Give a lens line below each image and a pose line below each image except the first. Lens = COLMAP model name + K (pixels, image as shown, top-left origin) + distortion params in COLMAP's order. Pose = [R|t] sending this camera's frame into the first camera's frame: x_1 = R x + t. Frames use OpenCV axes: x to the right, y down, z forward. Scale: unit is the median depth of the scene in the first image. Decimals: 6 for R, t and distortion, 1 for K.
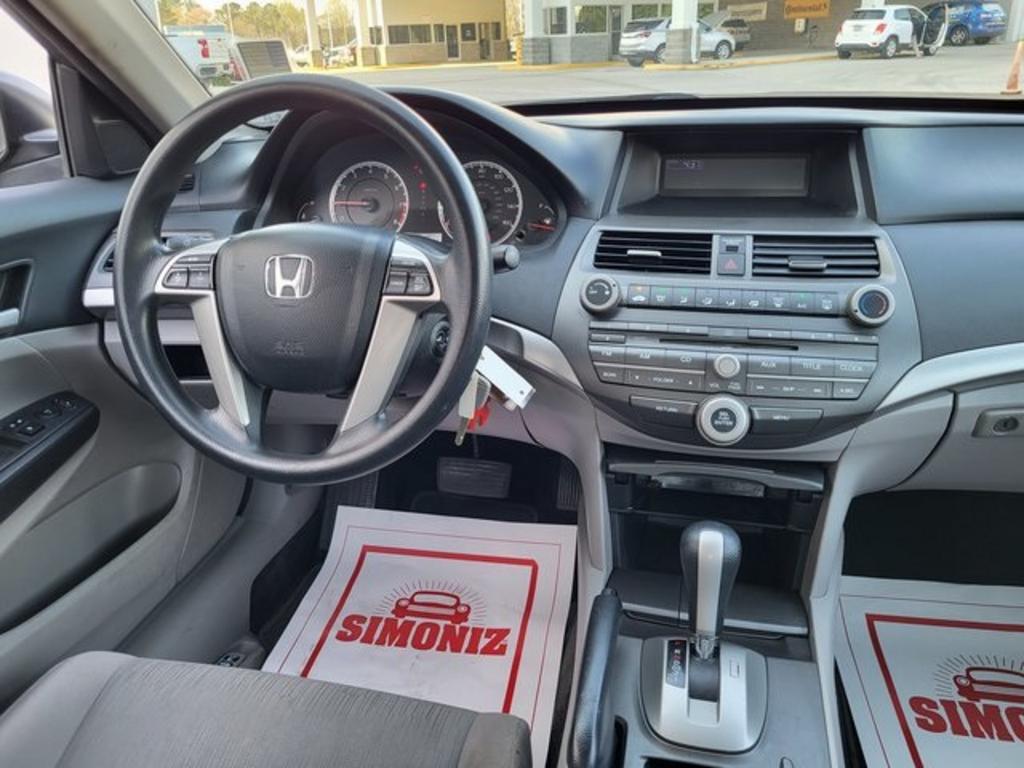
lens RADIAL K [[793.5, 0, 512.0], [0, 793.5, 384.0], [0, 0, 1]] dist [0.020619, -0.012503]
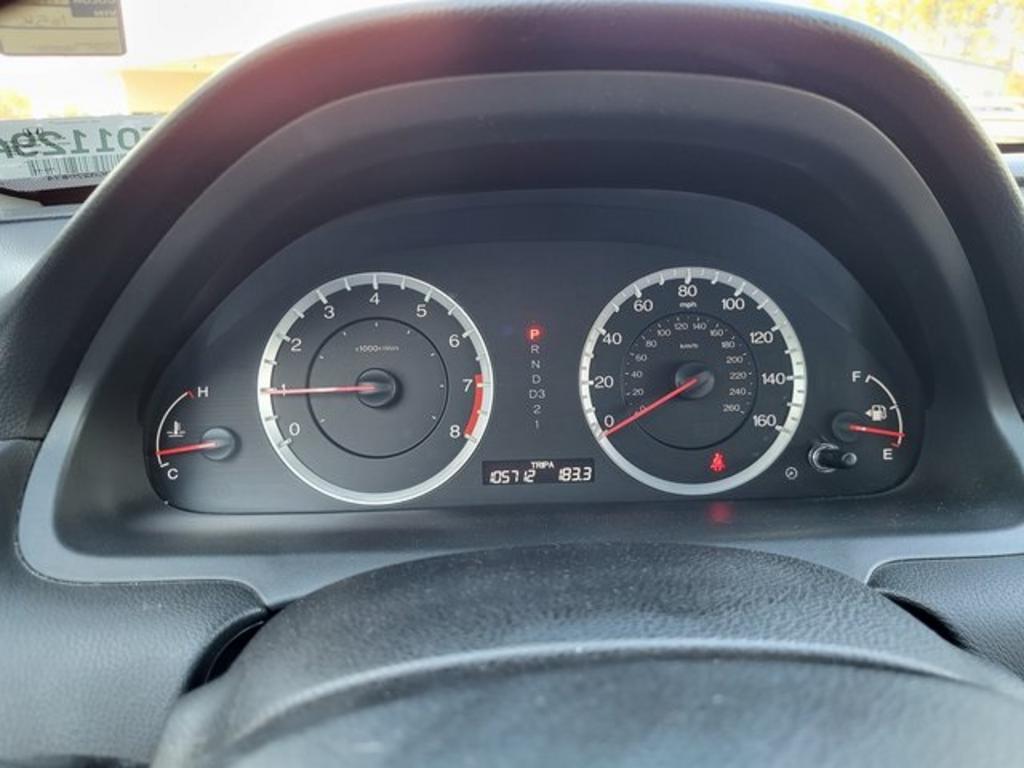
lens RADIAL K [[793.5, 0, 512.0], [0, 793.5, 384.0], [0, 0, 1]] dist [0.020619, -0.012503]
pose [[0.957168, -0.061547, 0.282917, -0.274492], [0.091447, 0.991391, -0.093712, -0.232766], [-0.274714, 0.115570, 0.954555, 0.788725]]
